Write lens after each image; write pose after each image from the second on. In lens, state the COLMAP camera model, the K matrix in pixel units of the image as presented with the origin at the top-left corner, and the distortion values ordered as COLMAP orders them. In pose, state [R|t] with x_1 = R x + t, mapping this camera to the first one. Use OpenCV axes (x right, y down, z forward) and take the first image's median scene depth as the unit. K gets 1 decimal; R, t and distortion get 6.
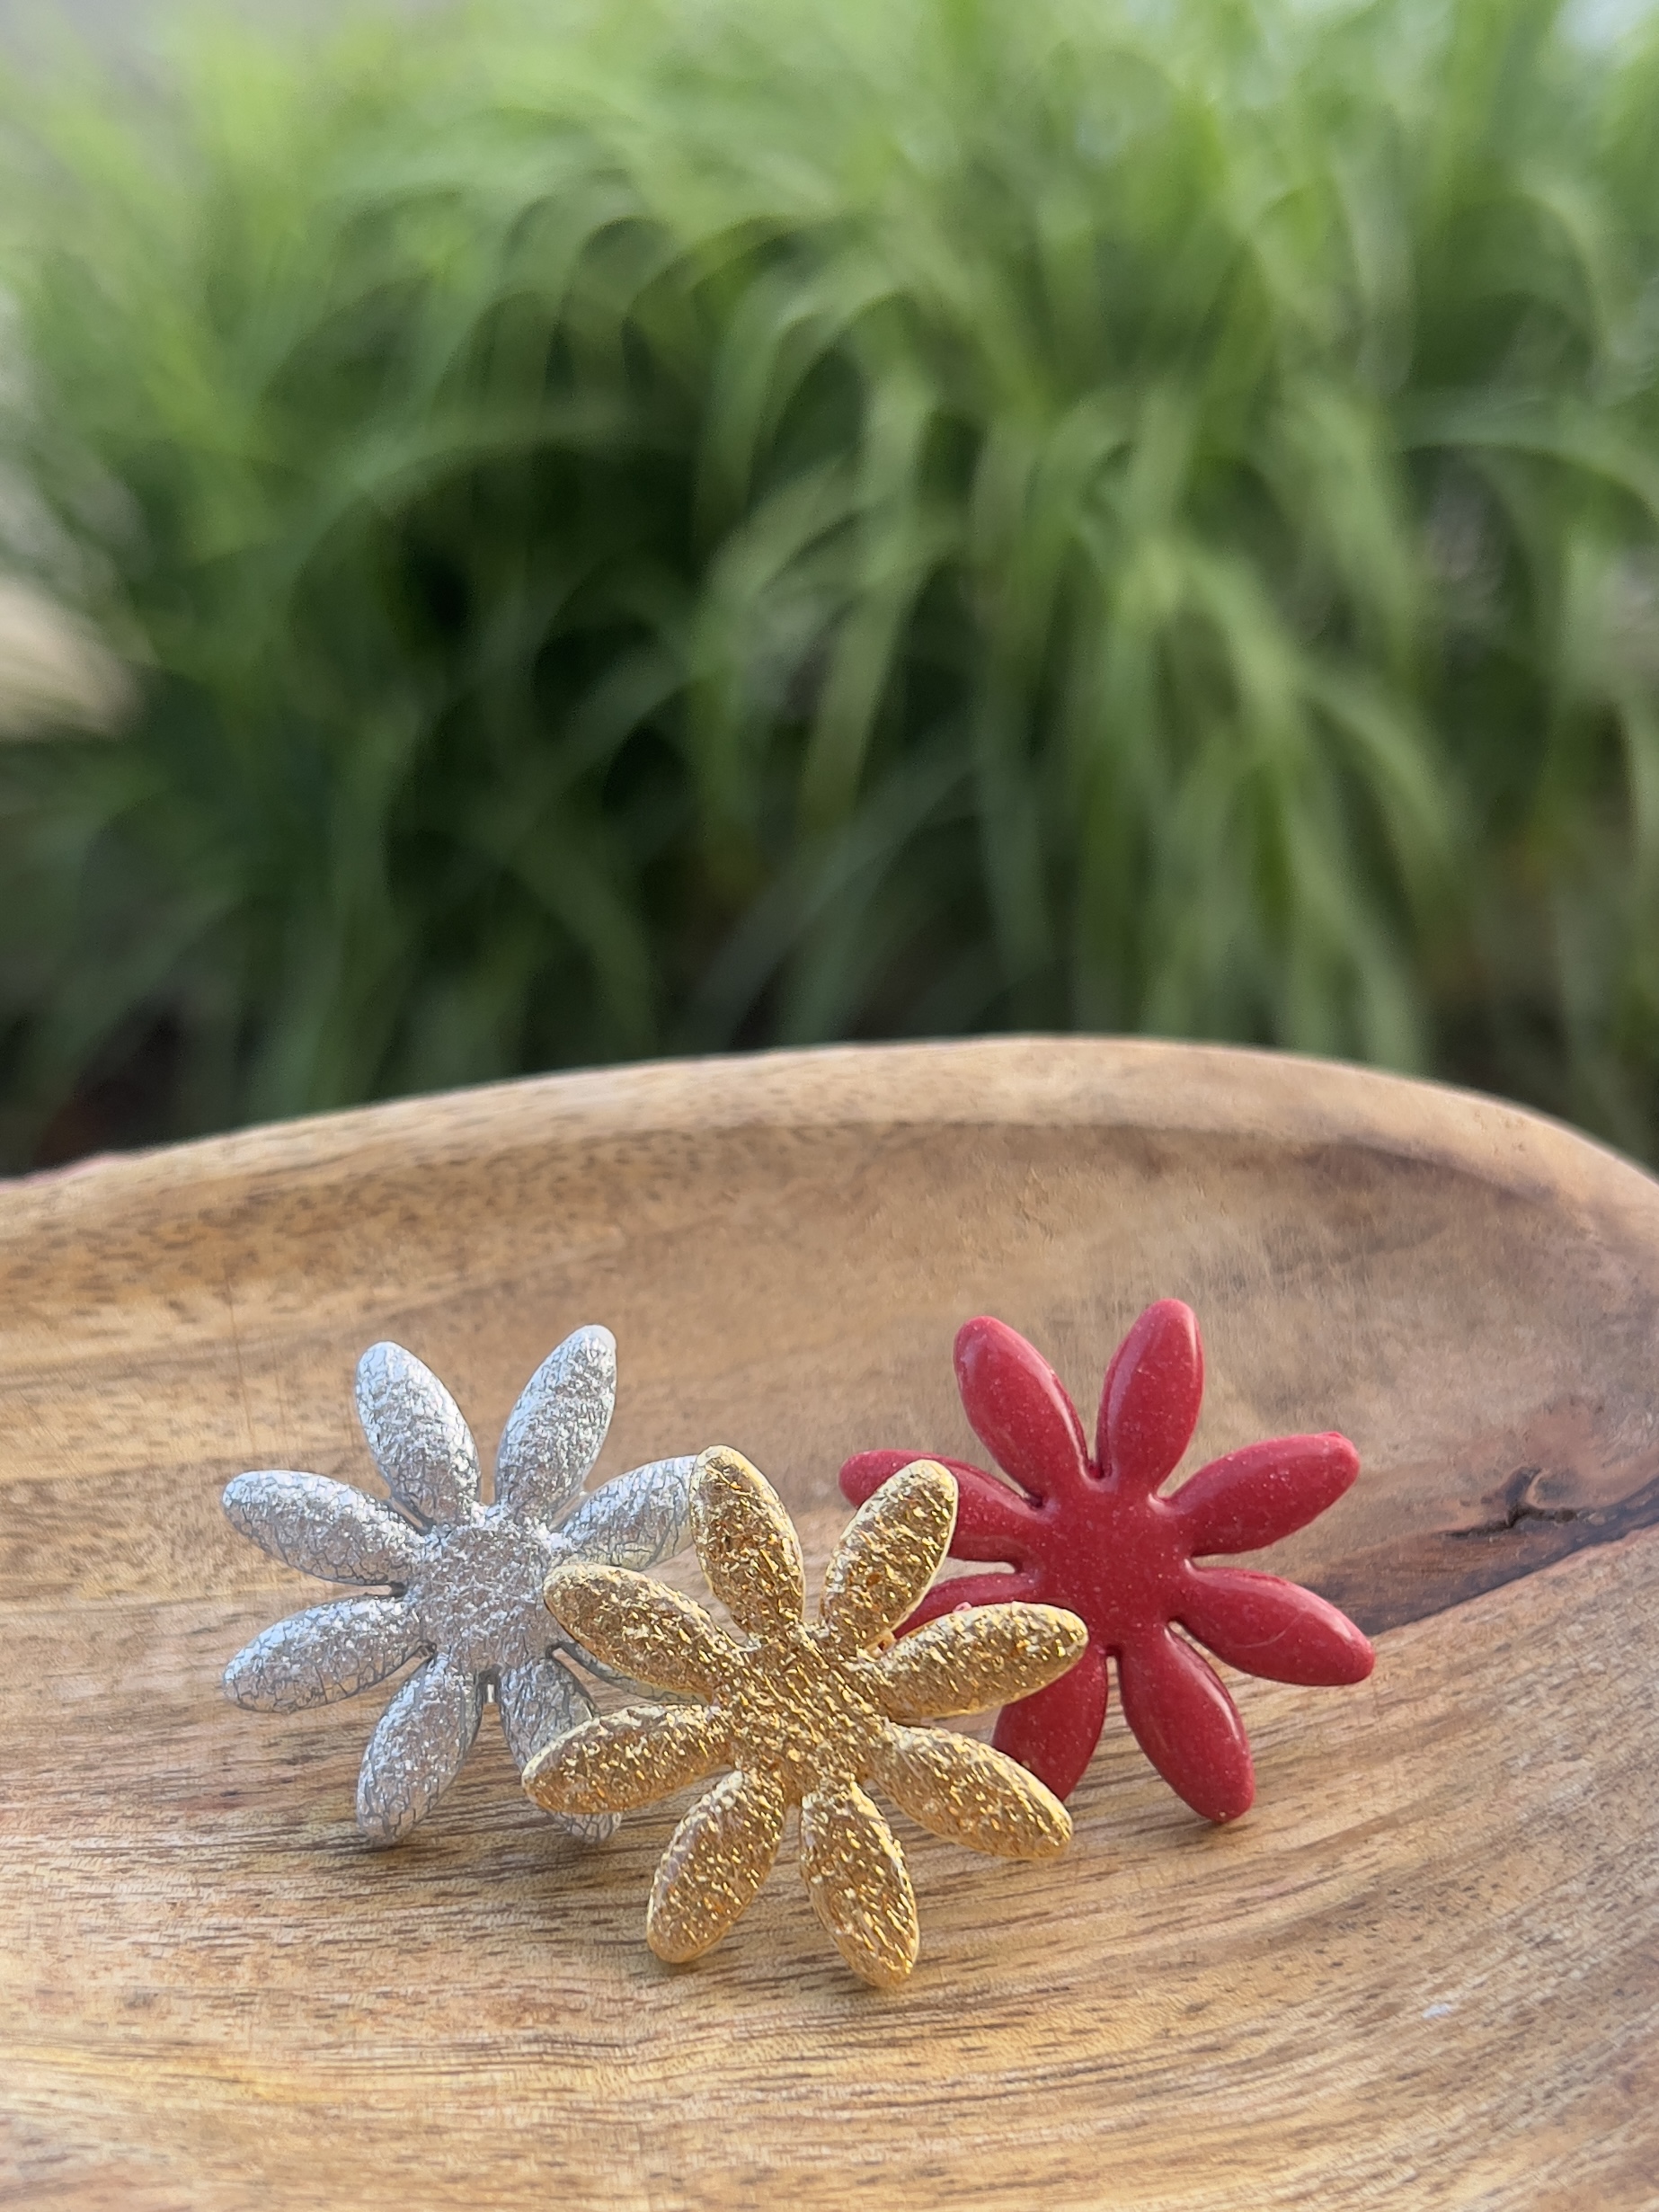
lens RADIAL K [[2856.7, 0, 706.2], [0, 2856.7, 1377.4], [0, 0, 1]] dist [0.221578, -0.859377]
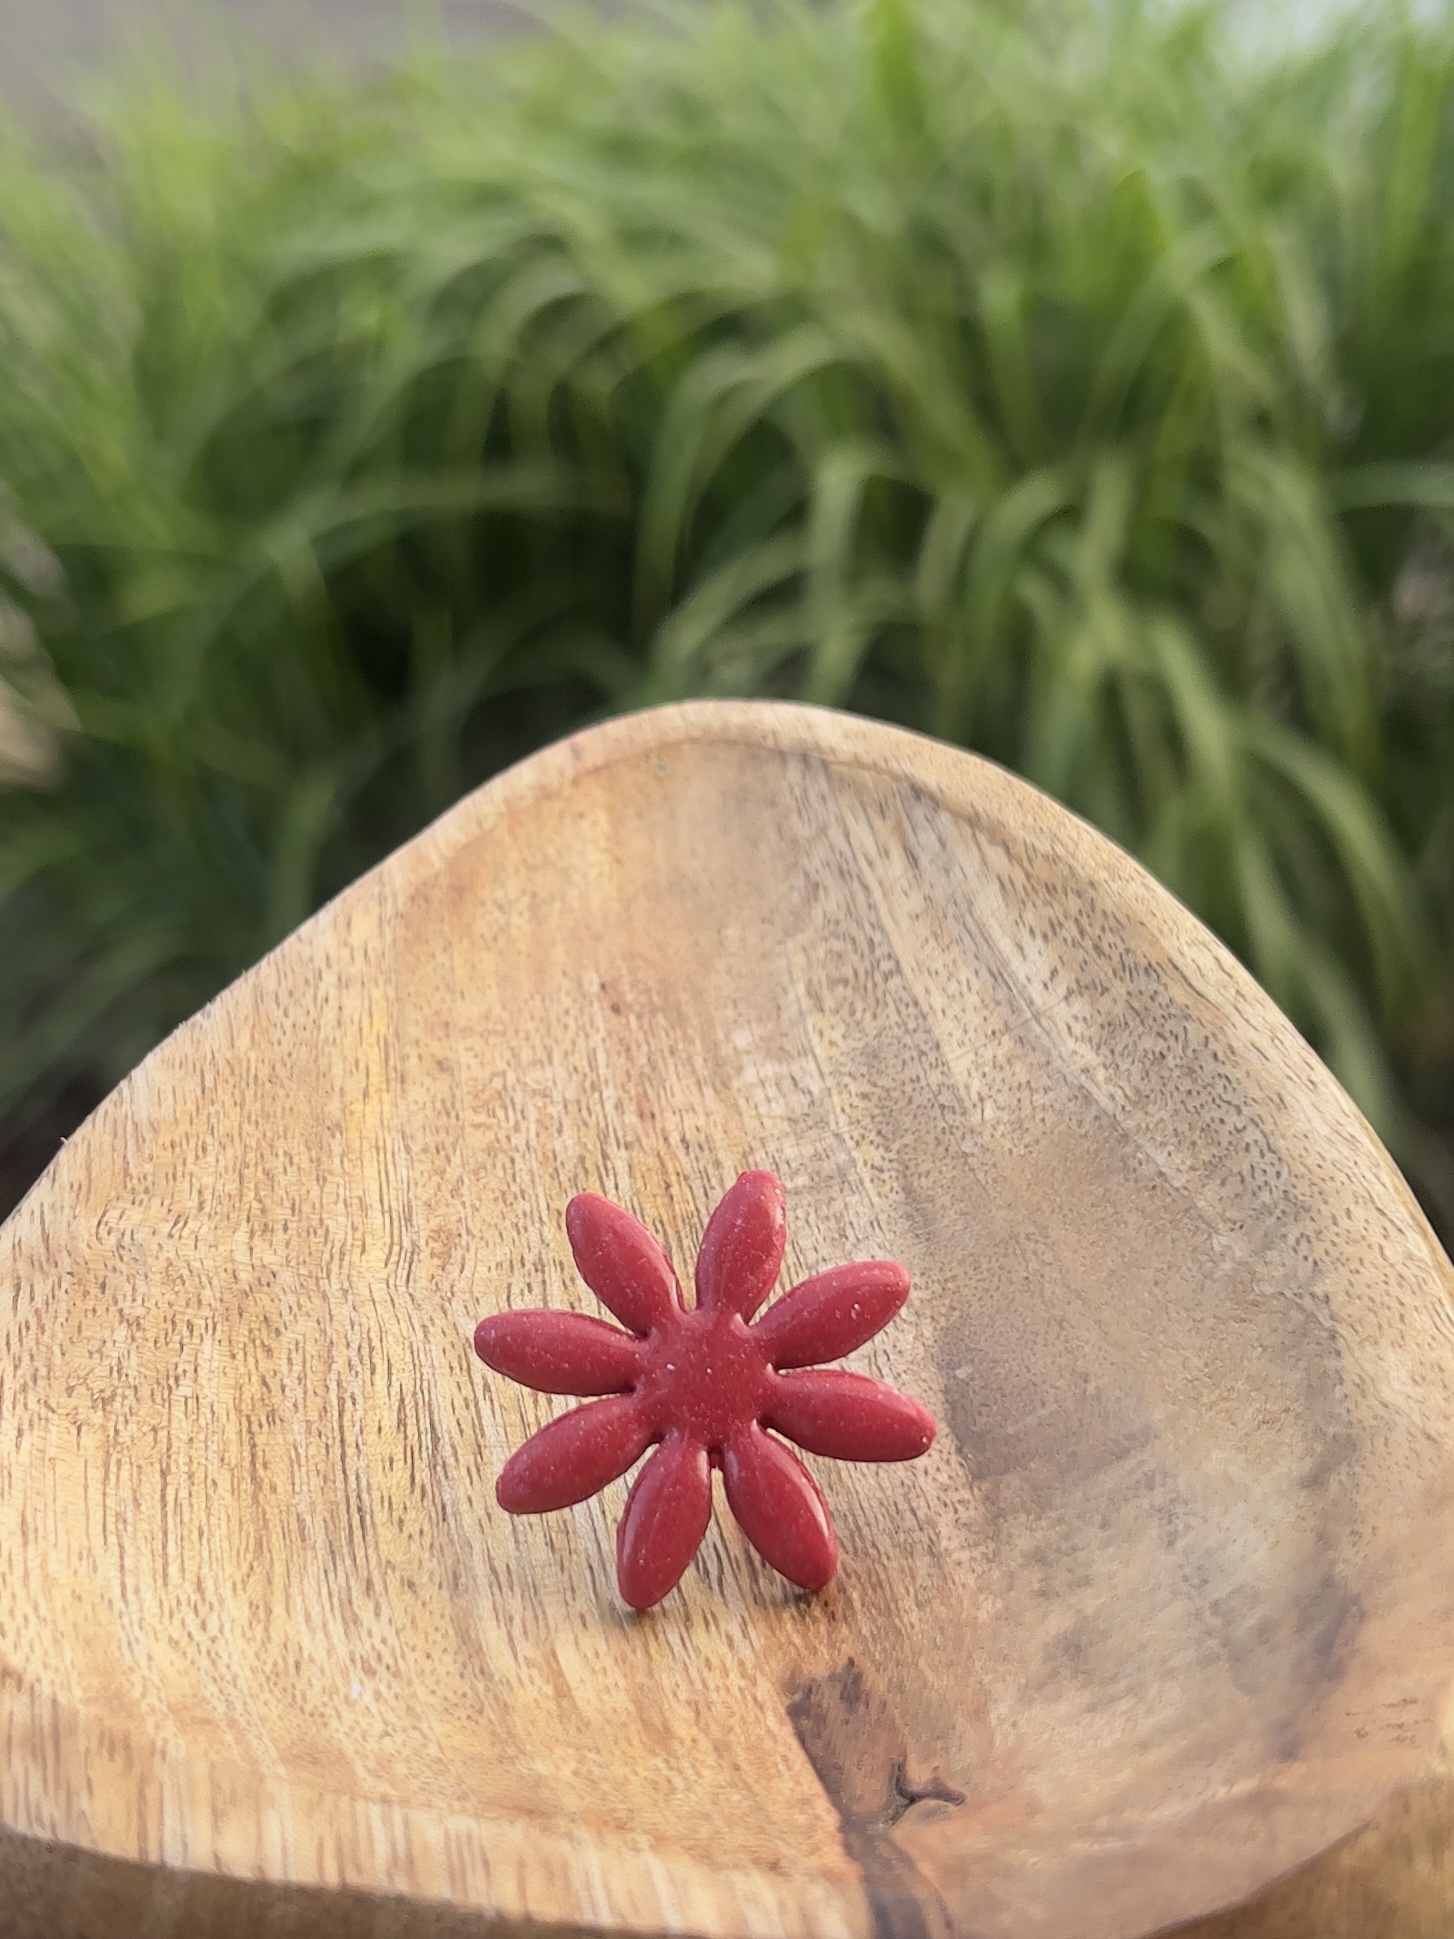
lens RADIAL K [[3131.6, 0, 684.8], [0, 3131.6, 1006.7], [0, 0, 1]] dist [0.317616, -1.417339]
pose [[-0.034751, 0.543511, -0.838682, 1.170226], [-0.628238, 0.640770, 0.441284, -0.618697], [0.777245, 0.542227, 0.319187, 0.510941]]
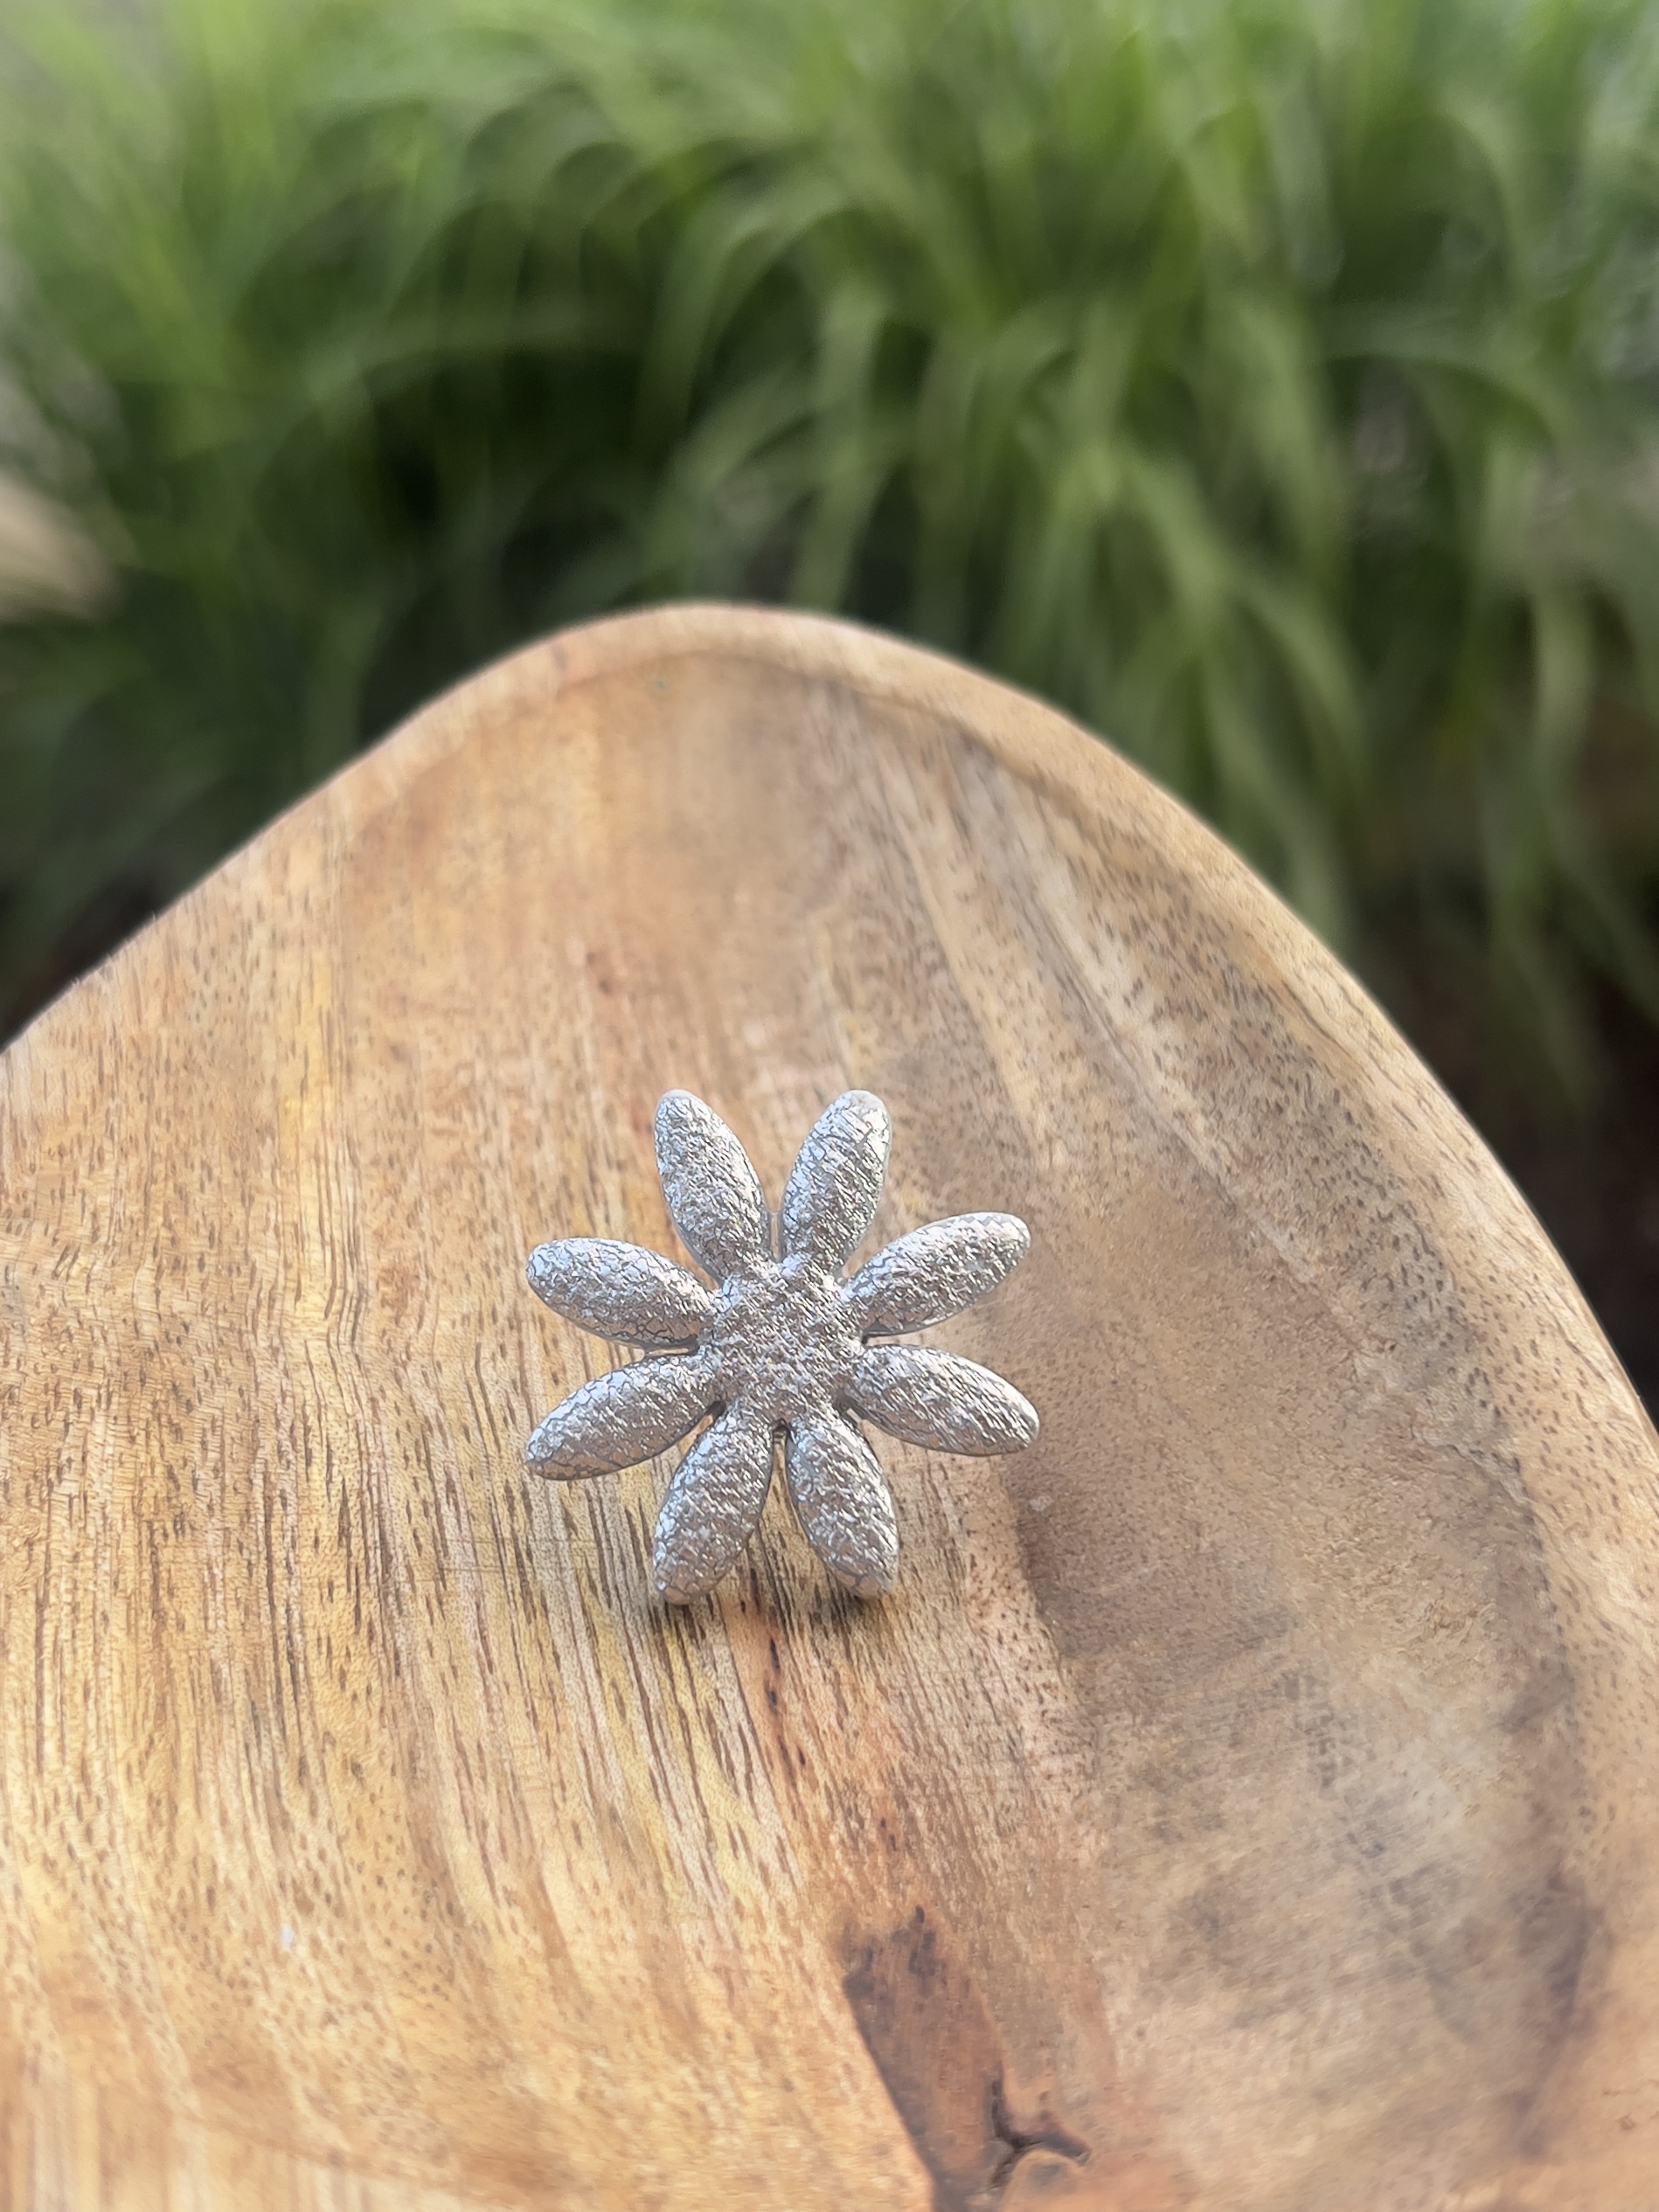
lens RADIAL K [[2772.9, 0, 761.5], [0, 2772.9, 1184.2], [0, 0, 1]] dist [0.249051, -1.010925]
pose [[0.002800, 0.652440, -0.757835, 0.759760], [-0.705311, 0.538516, 0.461016, -0.427036], [0.708892, 0.533219, 0.461681, 0.541271]]
